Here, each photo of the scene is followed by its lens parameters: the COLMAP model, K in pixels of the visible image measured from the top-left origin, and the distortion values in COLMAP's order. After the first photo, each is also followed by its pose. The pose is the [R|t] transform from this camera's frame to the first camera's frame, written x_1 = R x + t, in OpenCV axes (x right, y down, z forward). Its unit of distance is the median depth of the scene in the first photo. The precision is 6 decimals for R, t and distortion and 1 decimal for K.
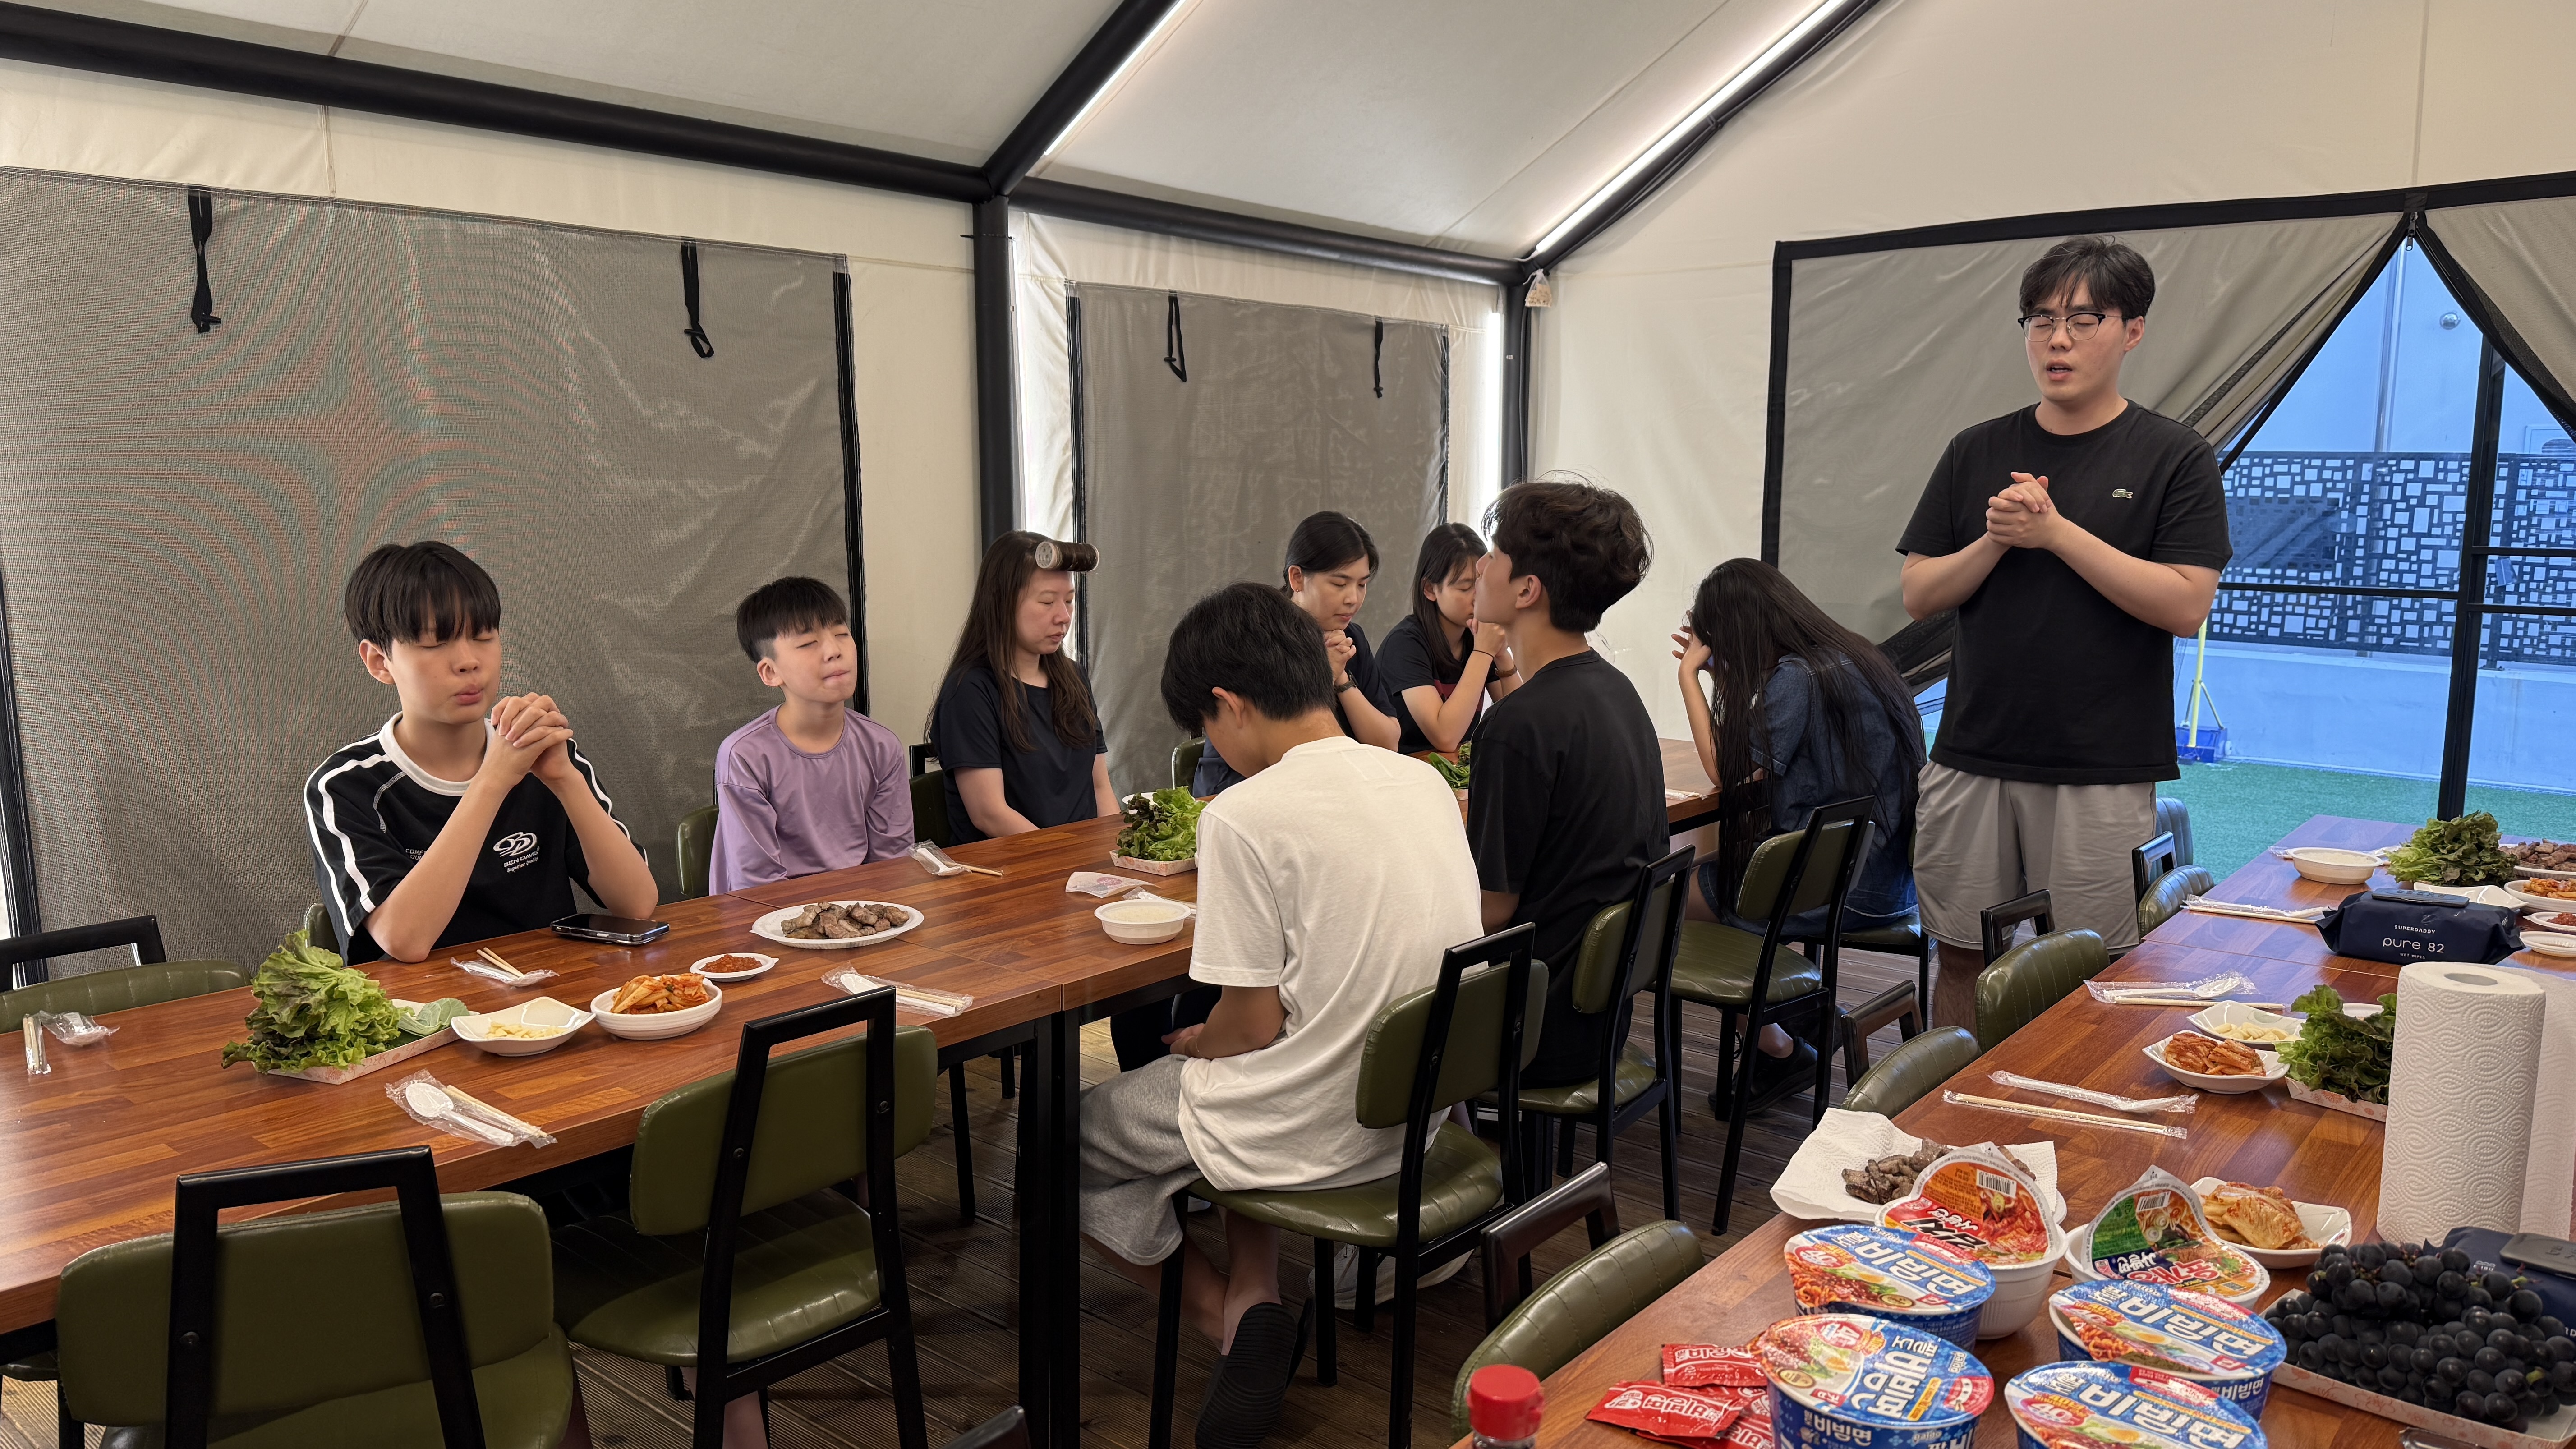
lens RADIAL K [[1807.9, 0, 1287.7], [0, 1807.9, 722.4], [0, 0, 1]] dist [-0.000633, -0.002360]
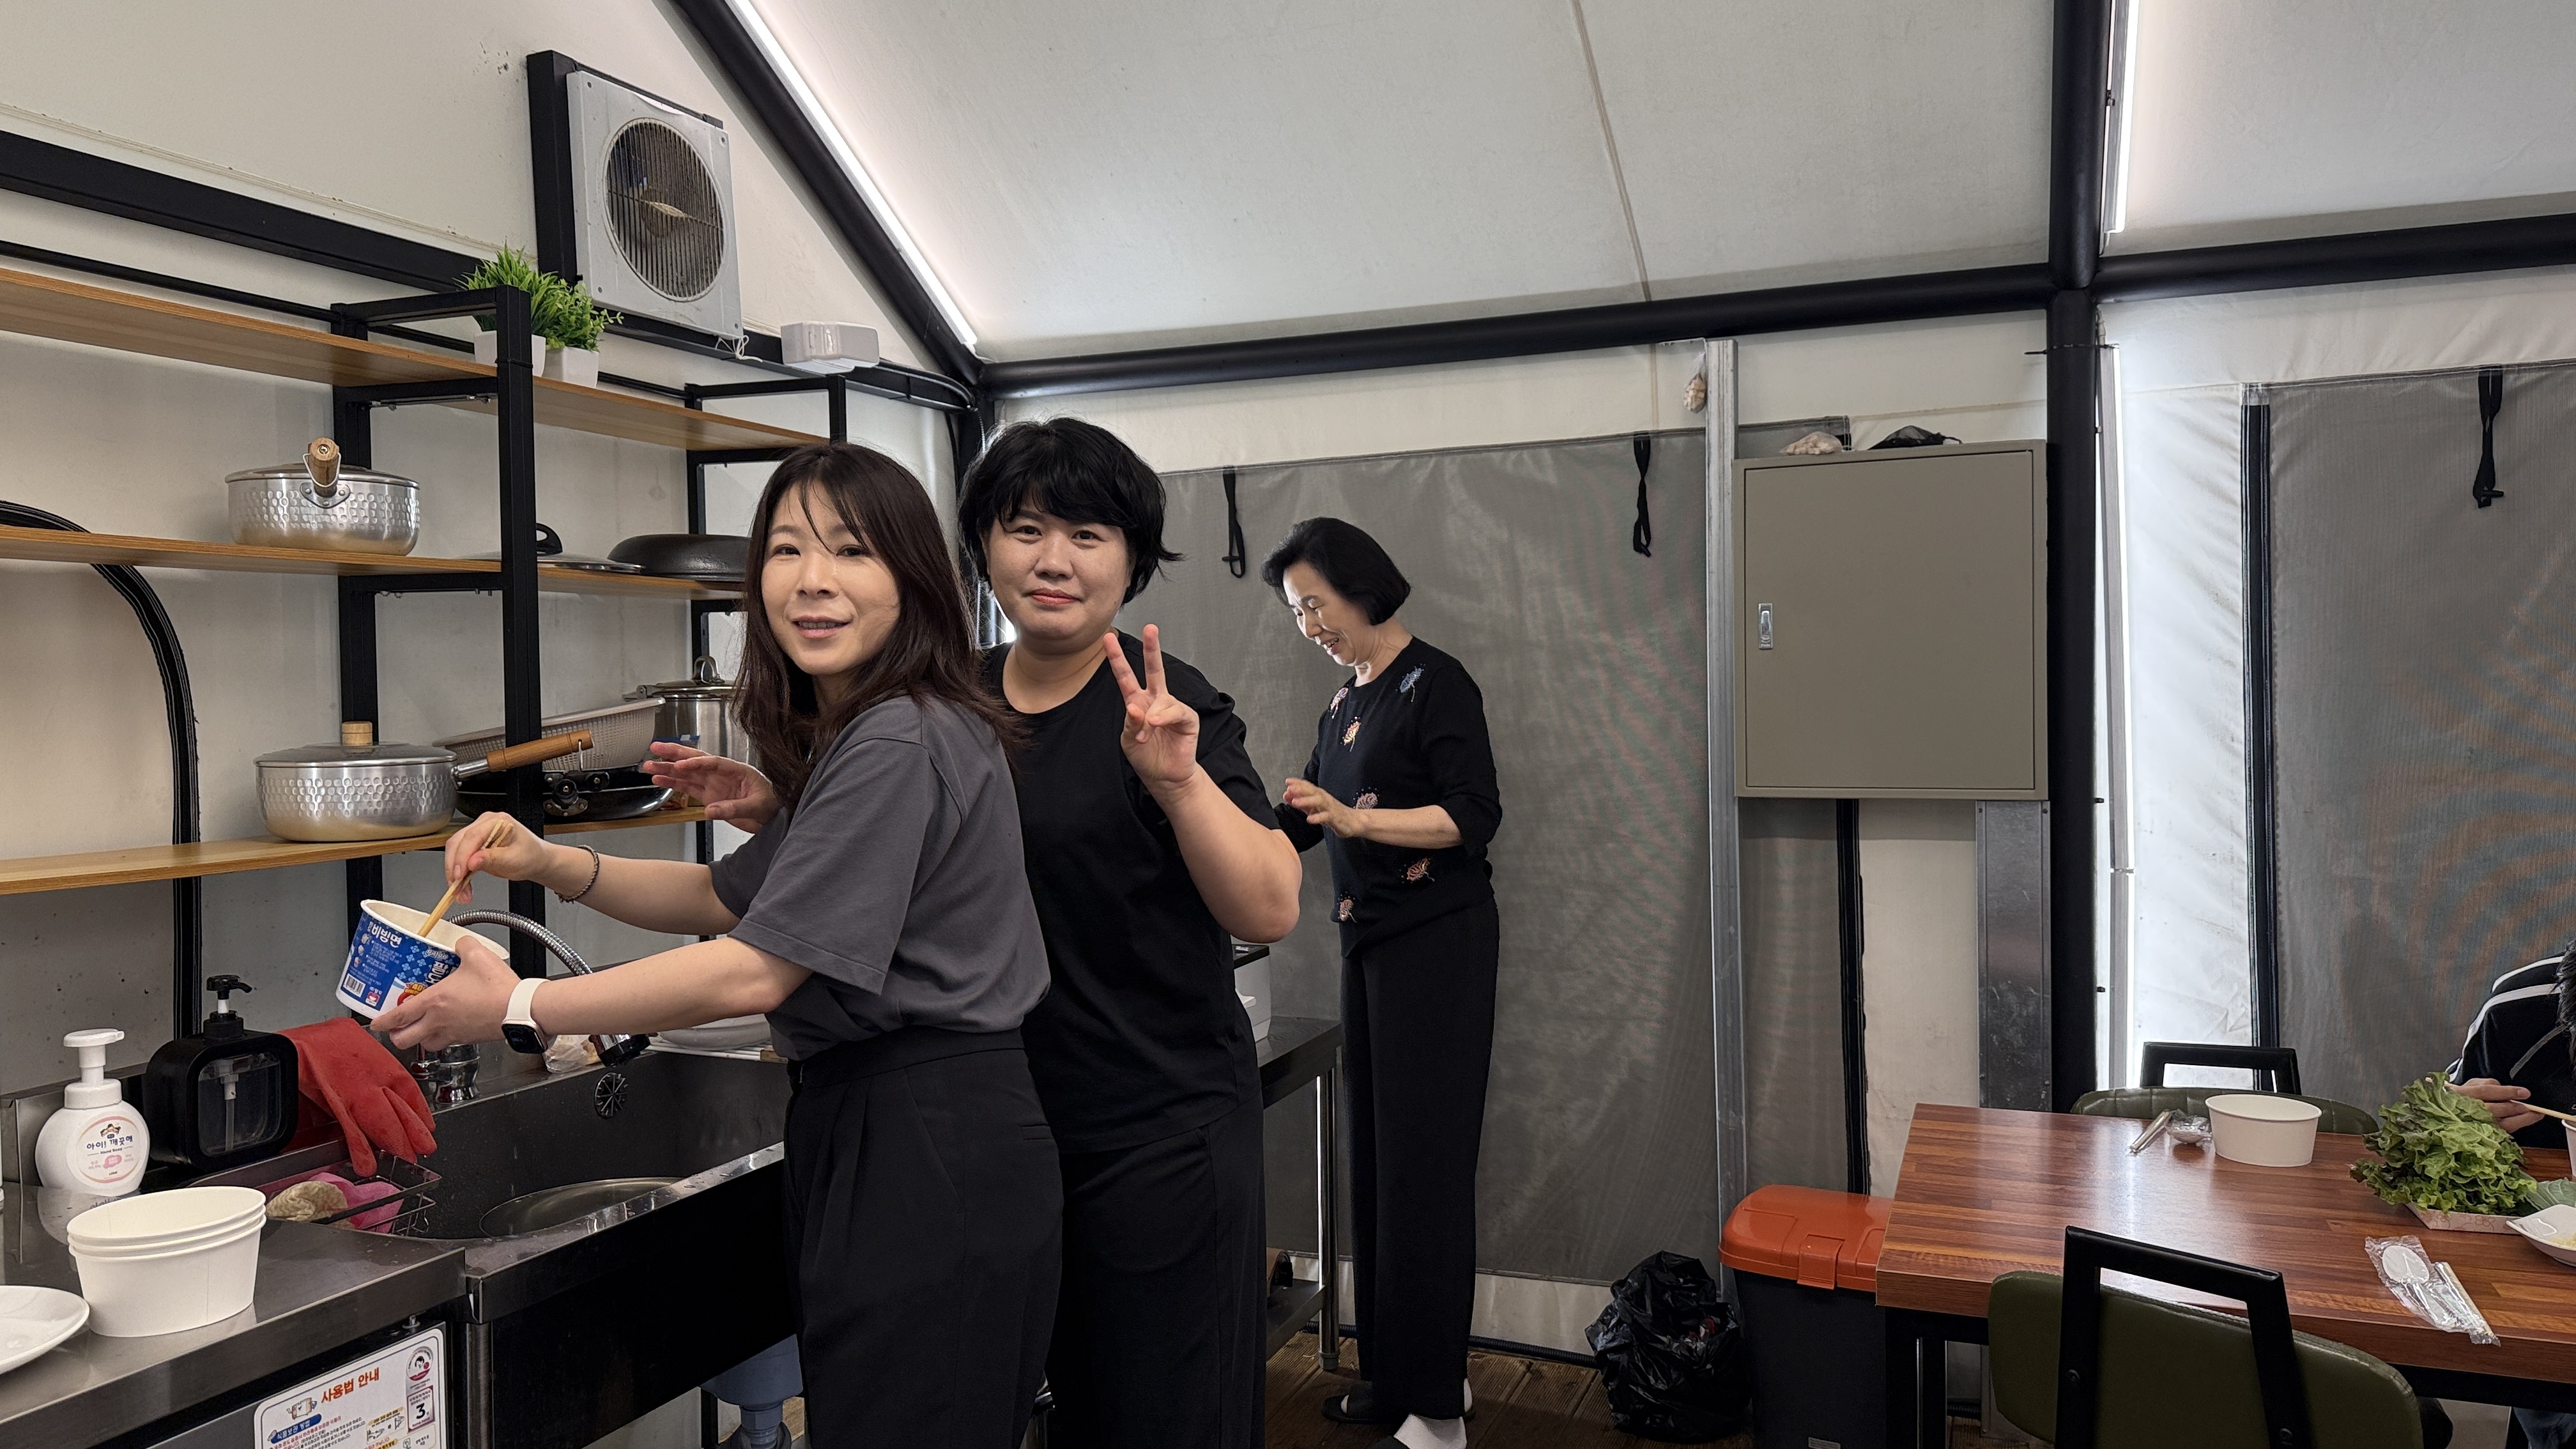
lens RADIAL K [[1873.5, 0, 1292.1], [0, 1873.5, 726.1], [0, 0, 1]] dist [0.002176, -0.000155]
pose [[0.298697, 0.014551, -0.954237, 0.209734], [-0.119500, 0.992584, -0.022270, 0.009776], [0.946837, 0.120683, 0.298221, 0.067255]]
